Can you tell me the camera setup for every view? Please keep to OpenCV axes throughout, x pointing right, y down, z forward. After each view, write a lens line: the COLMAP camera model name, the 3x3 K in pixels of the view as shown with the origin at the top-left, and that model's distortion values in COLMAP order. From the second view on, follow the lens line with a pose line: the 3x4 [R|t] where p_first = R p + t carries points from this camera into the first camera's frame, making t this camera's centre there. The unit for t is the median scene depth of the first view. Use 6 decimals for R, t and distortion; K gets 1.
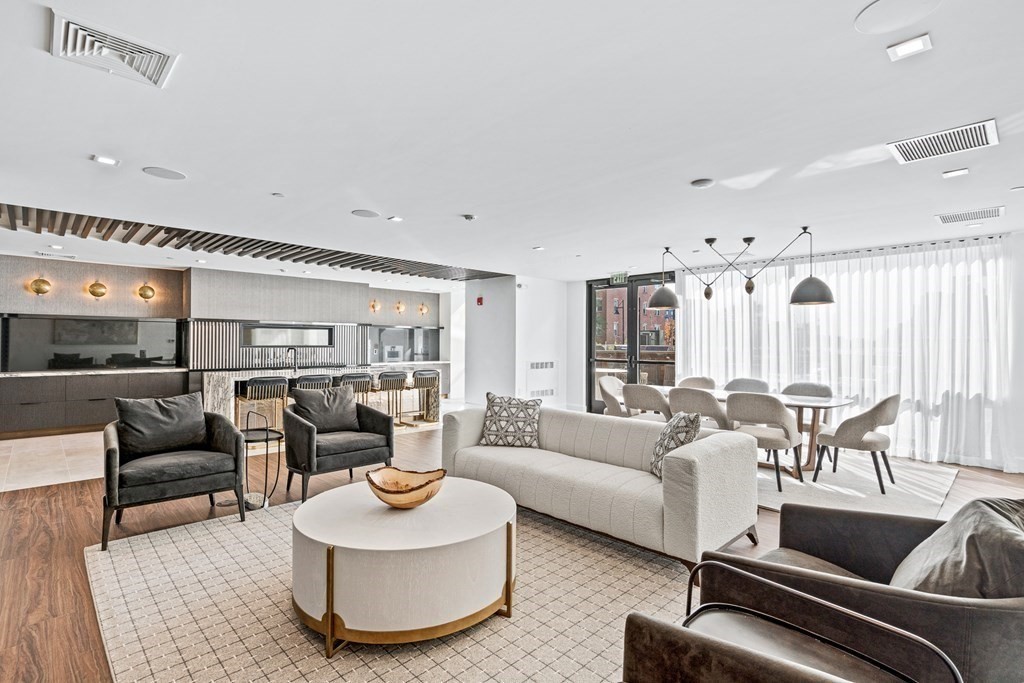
lens RADIAL K [[470.2, 0, 514.1], [0, 470.2, 341.4], [0, 0, 1]] dist [0.000934, -0.000057]
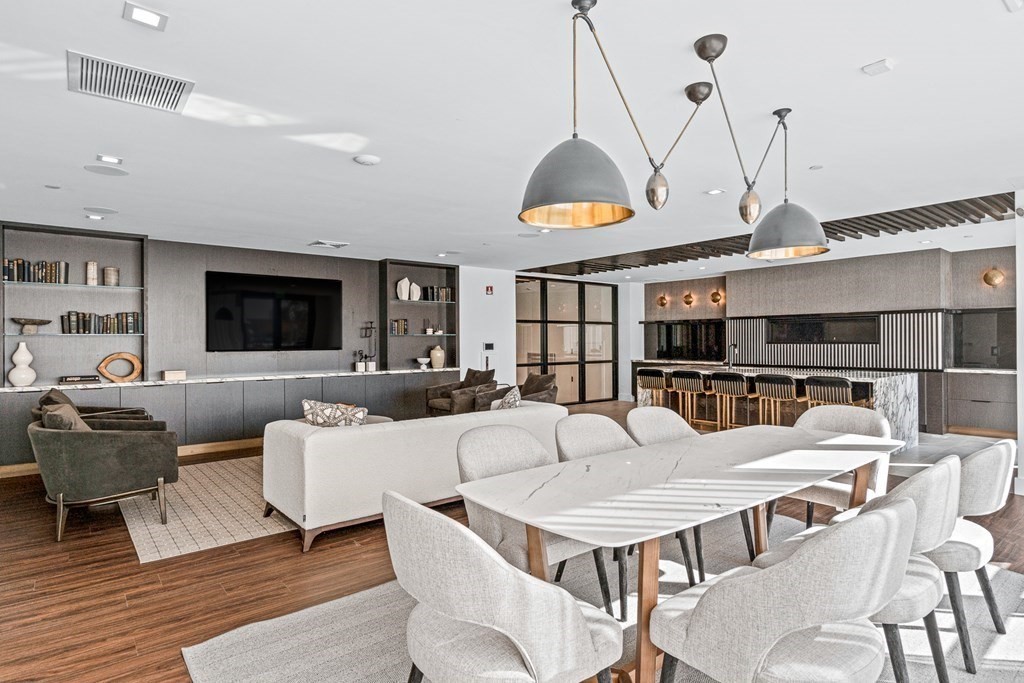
lens RADIAL K [[536.5, 0, 513.4], [0, 536.5, 341.1], [0, 0, 1]] dist [-0.002616, -0.000121]
pose [[-0.119141, -0.000458, -0.992877, 0.638115], [0.012043, 0.999926, -0.001907, 0.003644], [0.992804, -0.012185, -0.119127, 0.650477]]
